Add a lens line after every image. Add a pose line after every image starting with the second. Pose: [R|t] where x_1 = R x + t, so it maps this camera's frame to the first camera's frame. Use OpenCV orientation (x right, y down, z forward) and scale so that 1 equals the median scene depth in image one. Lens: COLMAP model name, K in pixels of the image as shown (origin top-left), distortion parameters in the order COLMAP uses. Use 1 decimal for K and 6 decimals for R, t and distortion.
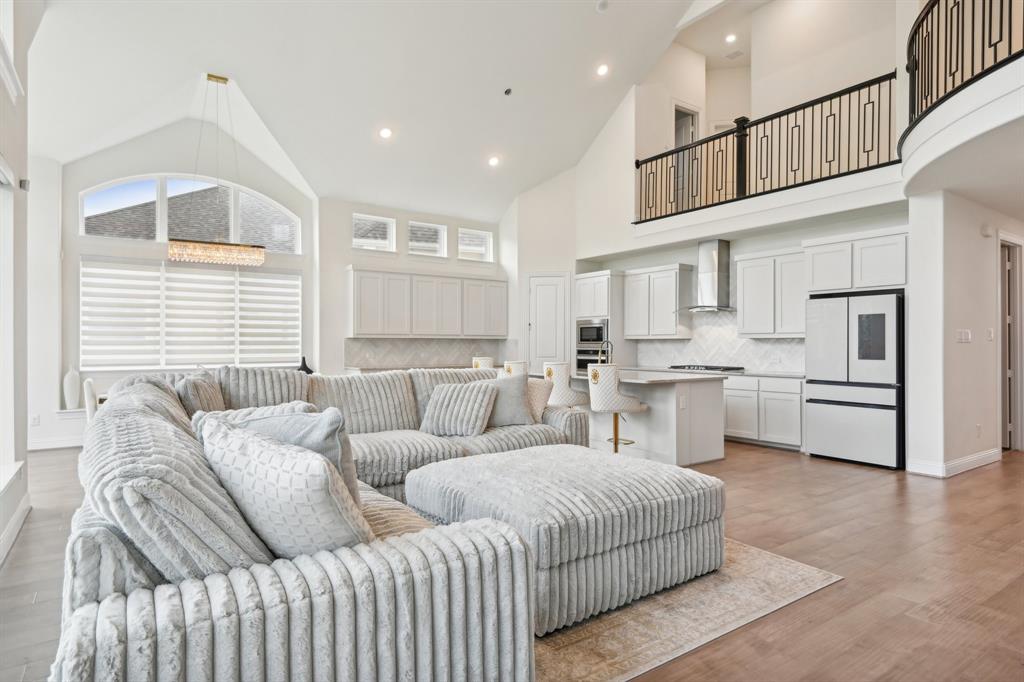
lens RADIAL K [[567.4, 0, 512.0], [0, 567.4, 341.0], [0, 0, 1]] dist [0.017339, -0.000354]
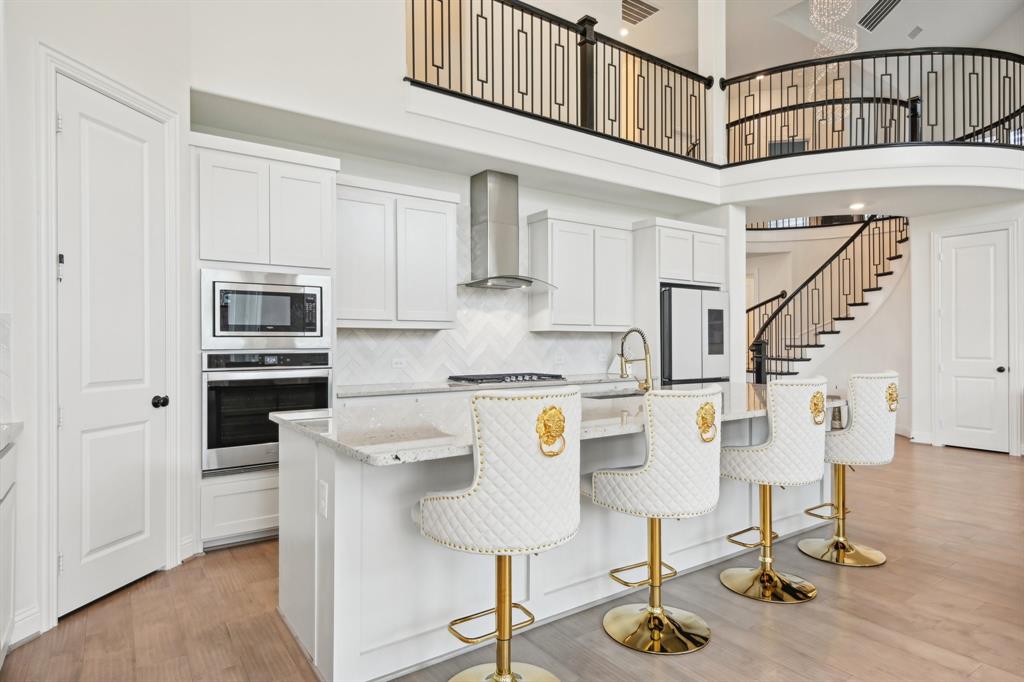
lens RADIAL K [[567.4, 0, 512.0], [0, 567.4, 341.0], [0, 0, 1]] dist [0.017339, -0.000354]
pose [[0.004880, 0.004582, 0.999978, -0.280318], [-0.001237, 0.999989, -0.004576, 0.010410], [-0.999987, -0.001215, 0.004886, 1.010199]]
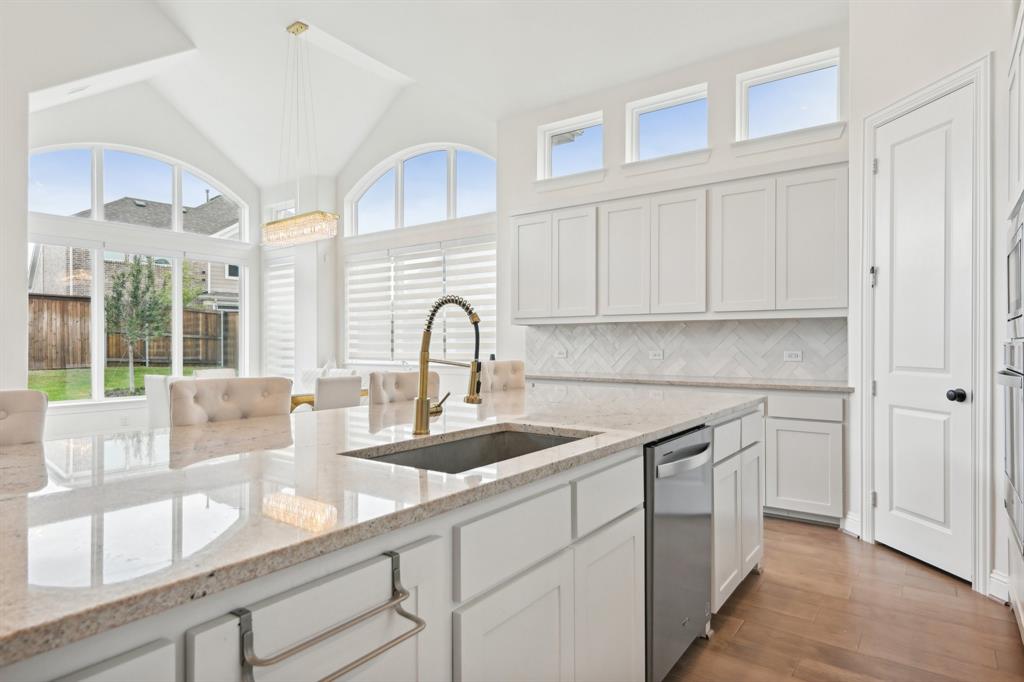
lens RADIAL K [[581.3, 0, 516.5], [0, 581.3, 343.2], [0, 0, 1]] dist [0.014433, -0.003016]
pose [[0.331090, -0.002707, -0.943595, 0.360542], [0.005838, 0.999983, -0.000820, 0.016153], [0.943581, -0.005237, 0.331101, 0.870594]]
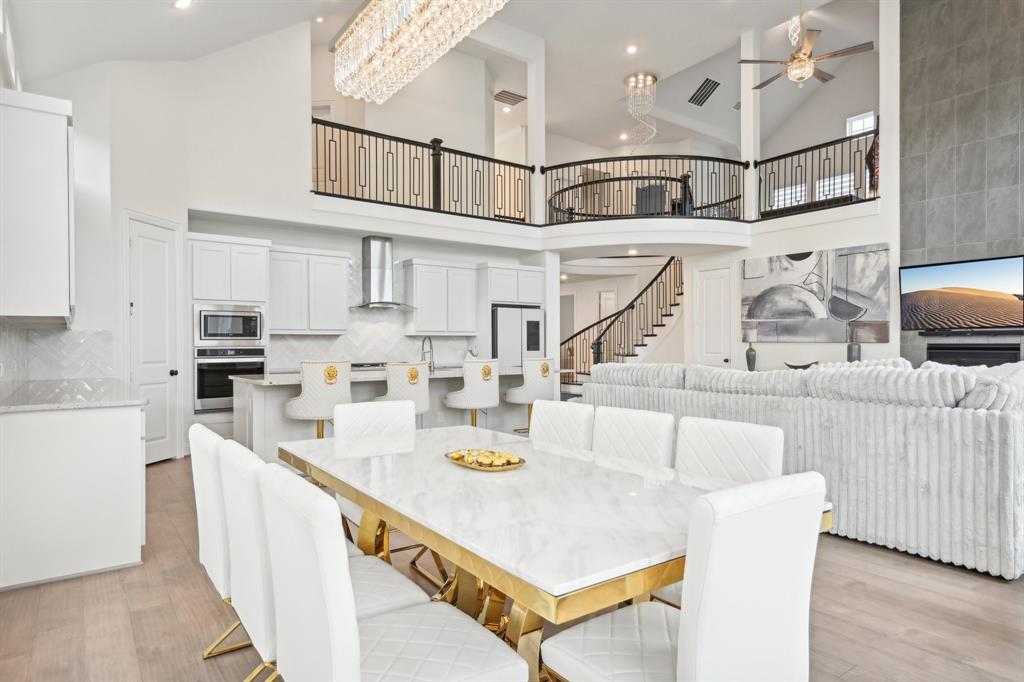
lens RADIAL K [[581.3, 0, 516.5], [0, 581.3, 343.2], [0, 0, 1]] dist [0.014433, -0.003016]
pose [[-0.031629, 0.001260, 0.999499, -0.692460], [-0.001123, 0.999999, -0.001297, 0.010838], [-0.999499, -0.001163, -0.031627, 0.815285]]
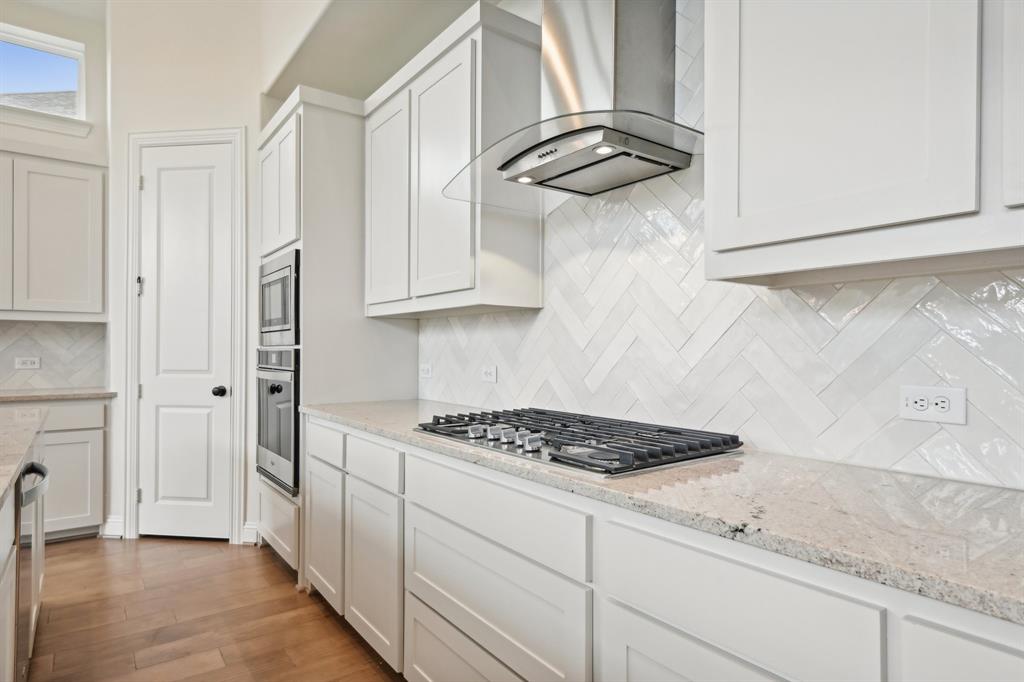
lens RADIAL K [[581.3, 0, 516.5], [0, 581.3, 343.2], [0, 0, 1]] dist [0.014433, -0.003016]
pose [[0.999527, -0.001509, 0.030709, 0.322114], [0.001597, 0.999995, -0.002861, 0.014772], [-0.030704, 0.002909, 0.999524, 0.794255]]
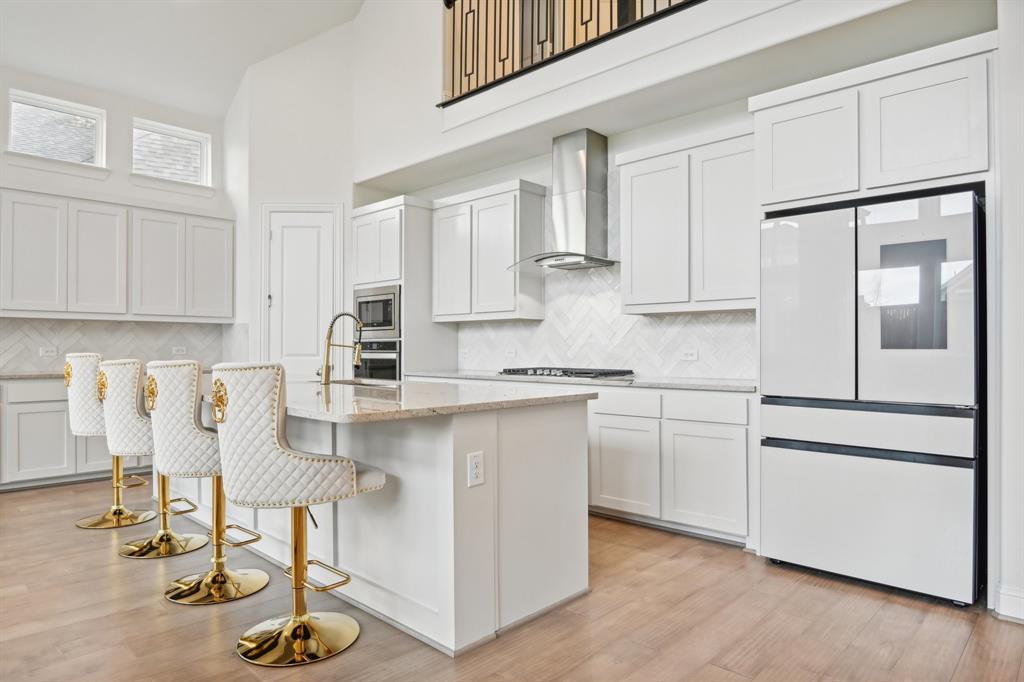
lens RADIAL K [[613.1, 0, 522.8], [0, 613.1, 342.2], [0, 0, 1]] dist [-0.018598, -0.000028]
pose [[0.977321, 0.000246, 0.211765, 0.185222], [0.000552, 0.999993, -0.003708, 0.021912], [-0.211765, 0.003741, 0.977314, 0.460378]]
